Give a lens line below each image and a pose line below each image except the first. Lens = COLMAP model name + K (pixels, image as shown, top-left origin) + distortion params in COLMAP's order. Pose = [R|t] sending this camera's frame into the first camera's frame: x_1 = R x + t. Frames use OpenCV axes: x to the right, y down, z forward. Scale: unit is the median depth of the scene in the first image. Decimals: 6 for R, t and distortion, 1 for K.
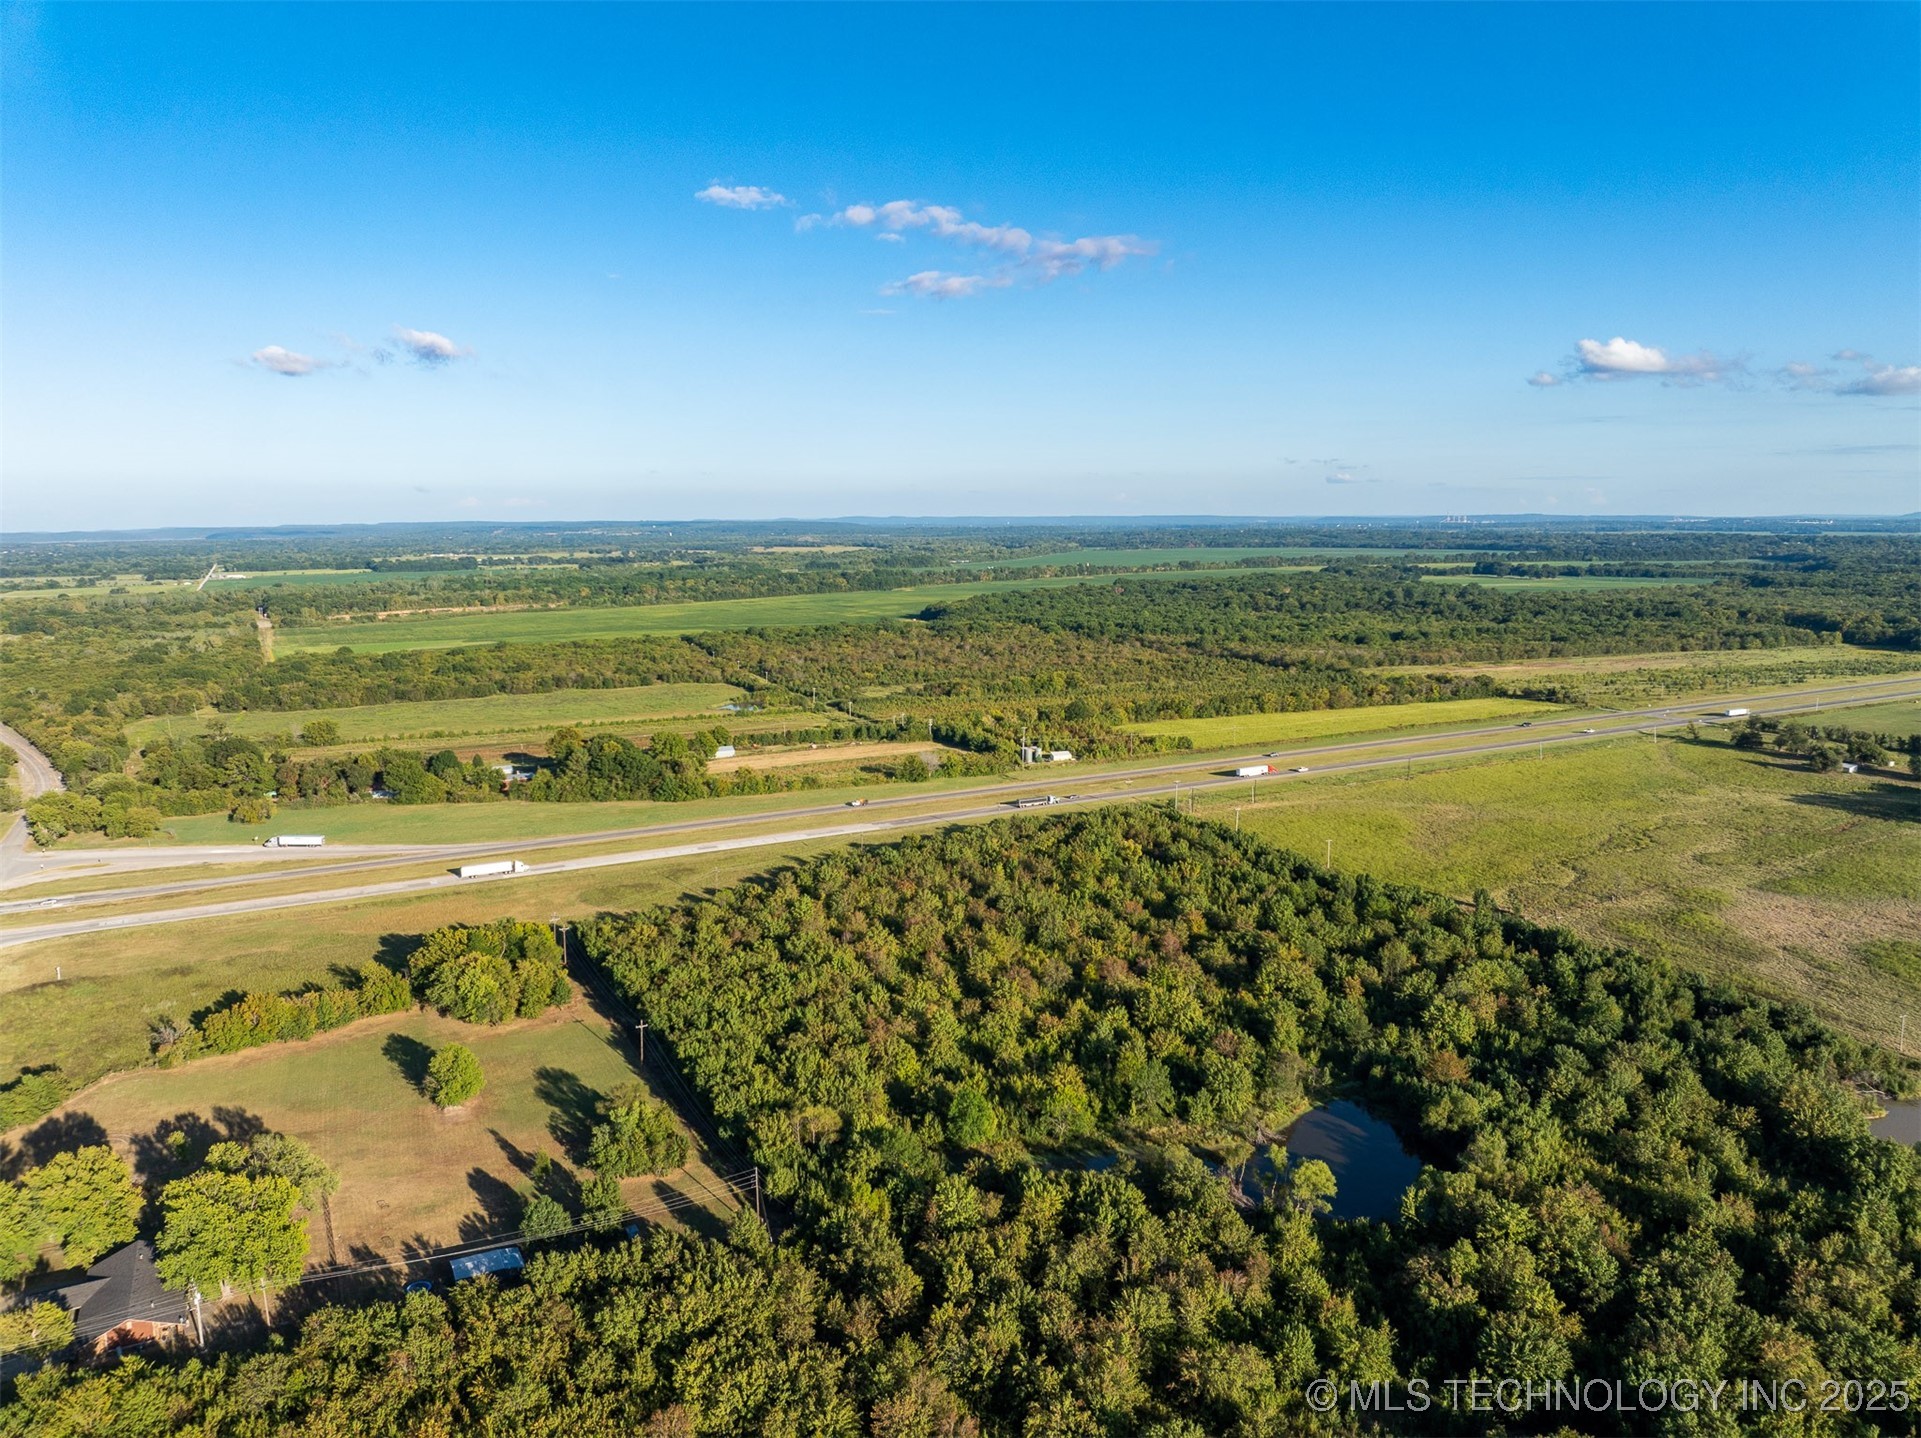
lens RADIAL K [[1348.0, 0, 964.5], [0, 1348.0, 726.6], [0, 0, 1]] dist [-0.036496, -0.004984]
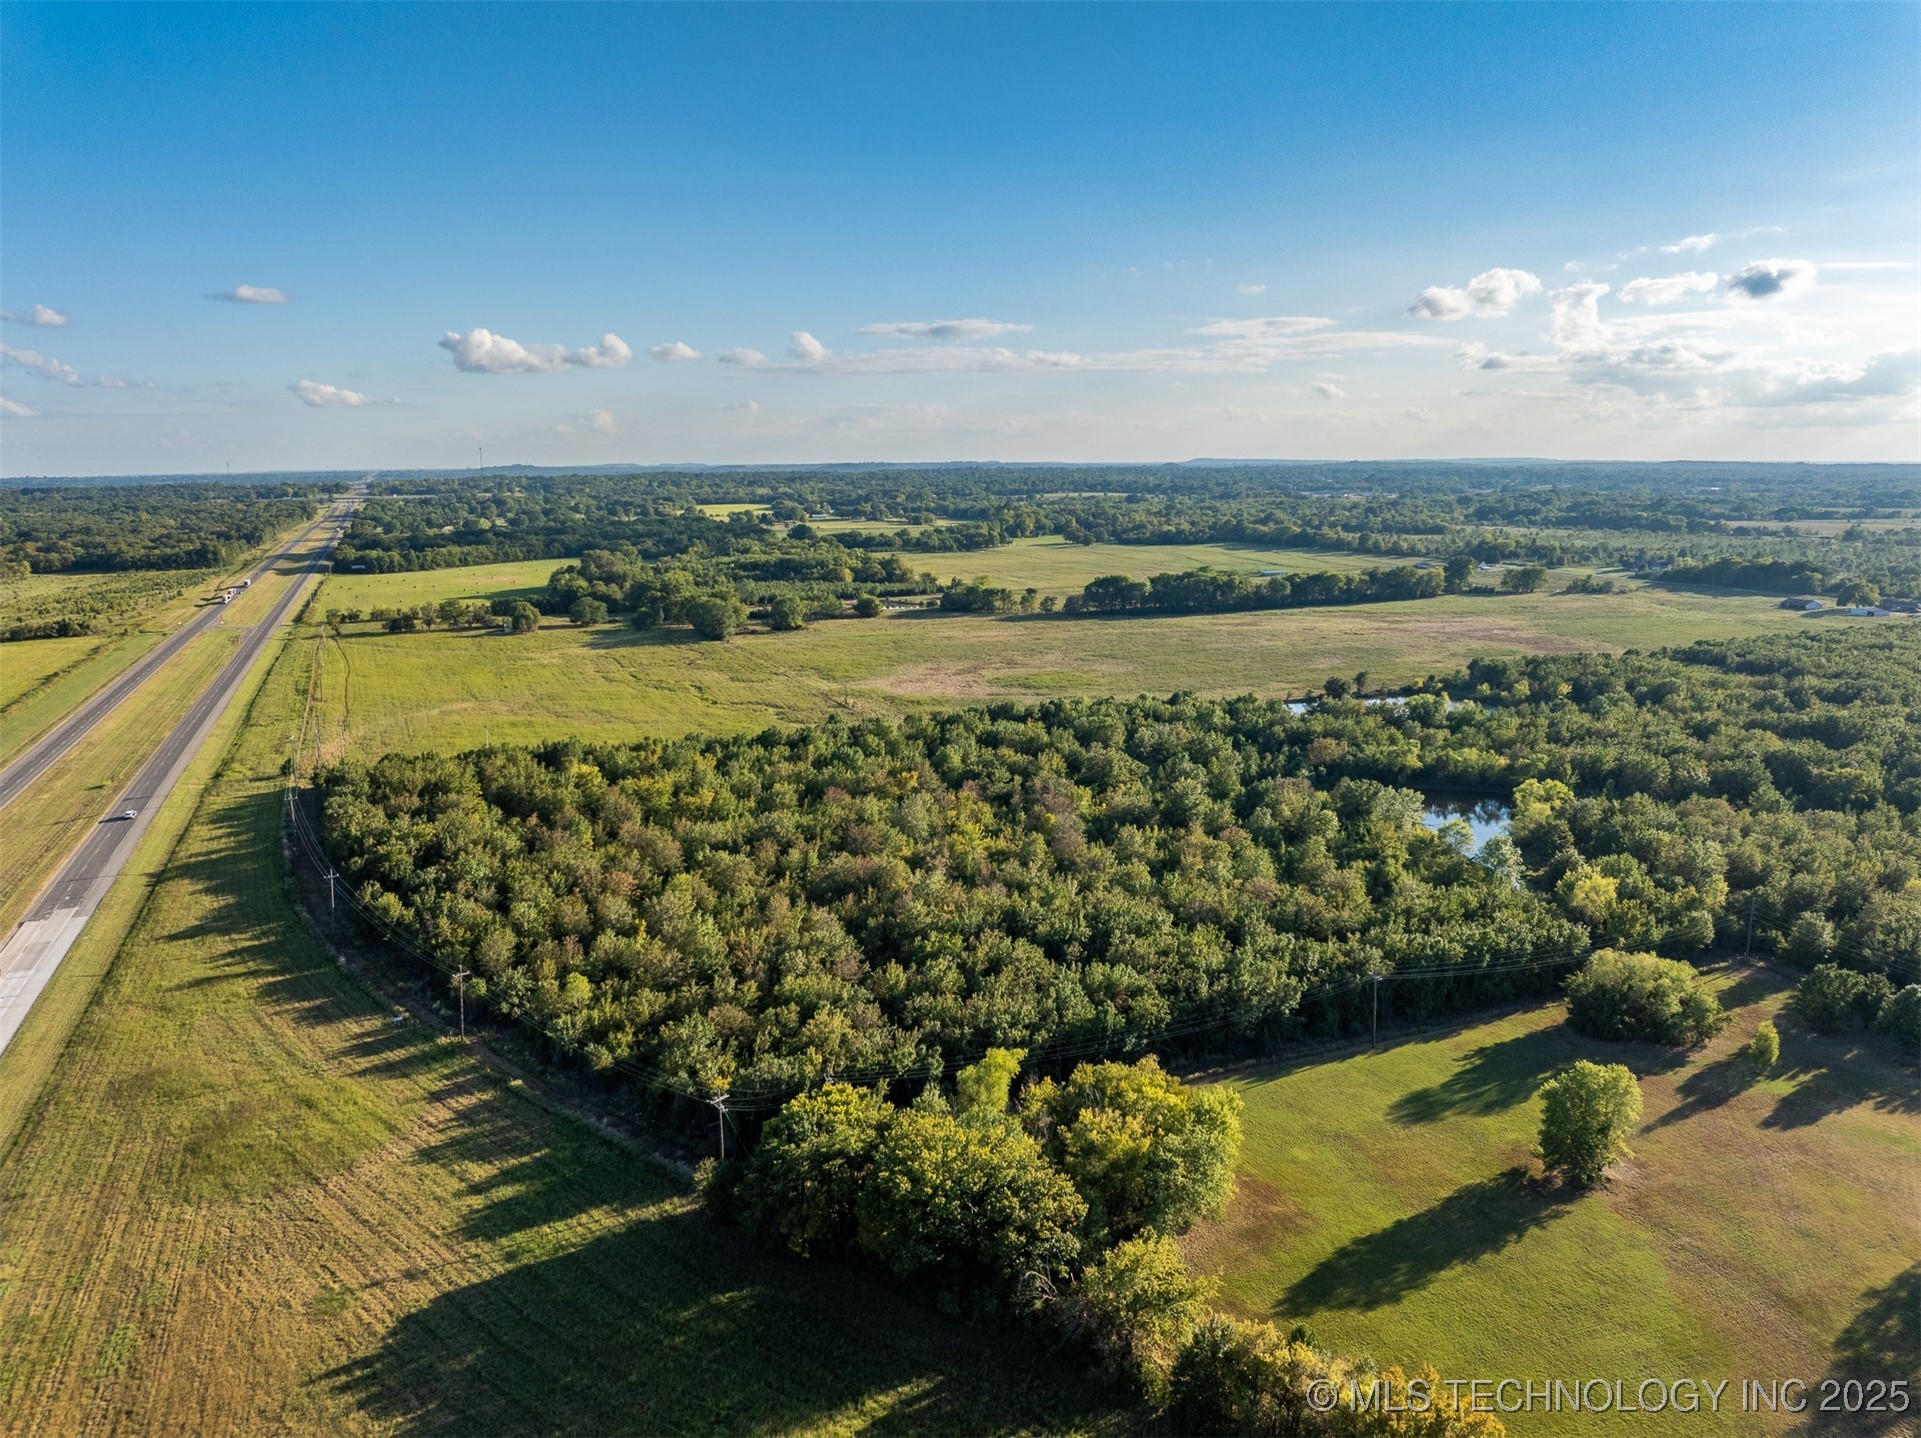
lens RADIAL K [[1370.0, 0, 965.7], [0, 1370.0, 718.8], [0, 0, 1]] dist [-0.035842, -0.007005]
pose [[0.089999, -0.175518, 0.980354, -0.766847], [0.161569, 0.973882, 0.159527, -0.030350], [-0.982749, 0.144038, 0.116007, 0.960520]]
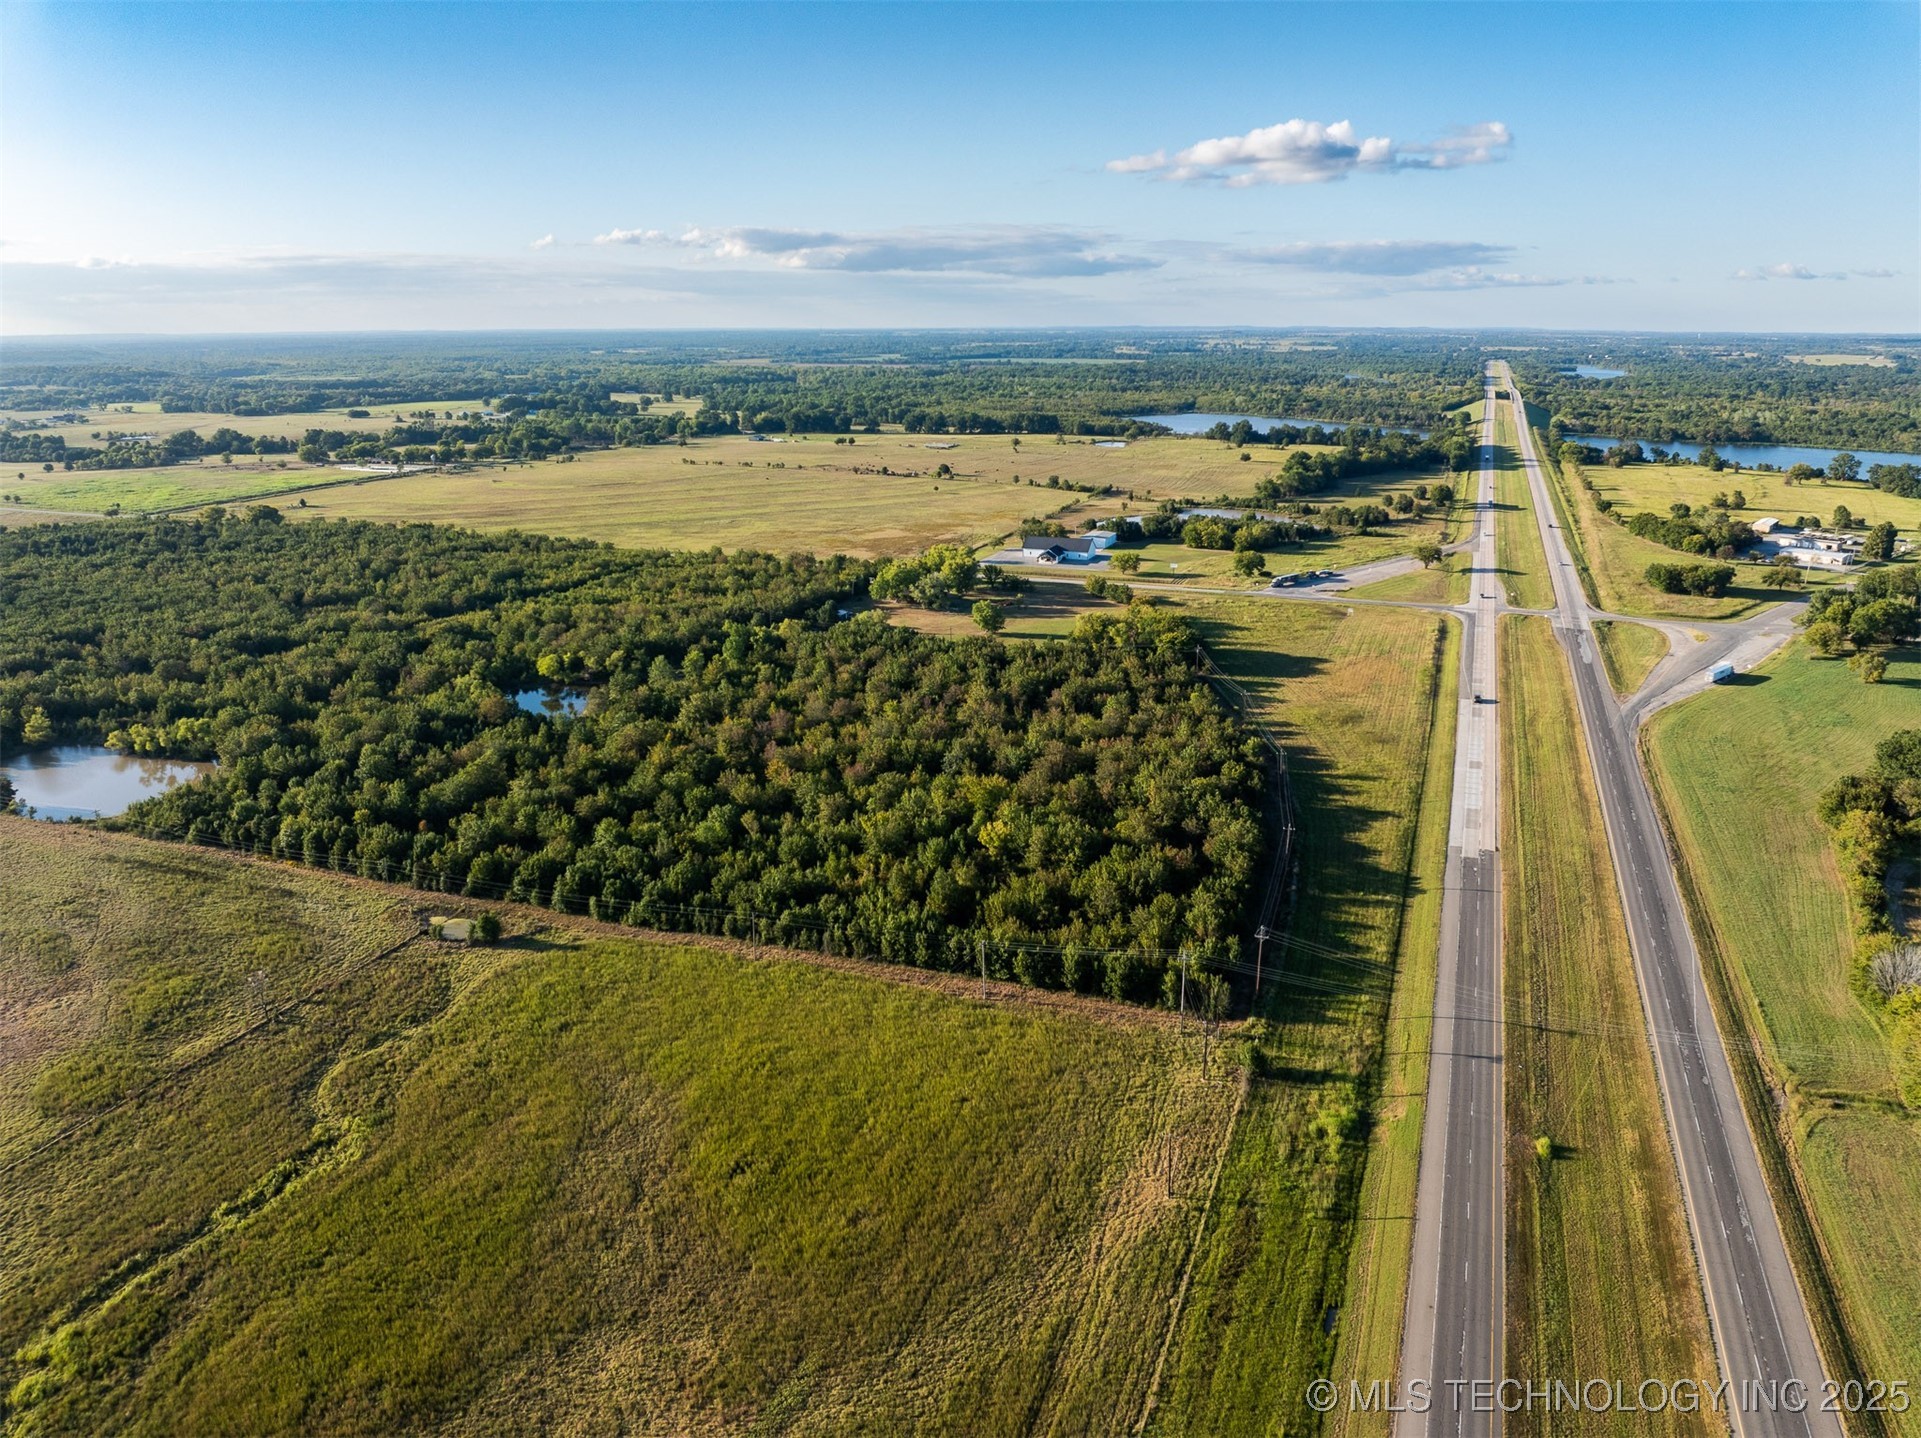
lens RADIAL K [[1354.0, 0, 963.3], [0, 1354.0, 712.8], [0, 0, 1]] dist [-0.033454, -0.003452]
pose [[-0.750218, 0.195419, -0.631652, 0.751060], [-0.092291, 0.915023, 0.392703, -0.313624], [0.654717, 0.352909, -0.668431, 1.923986]]
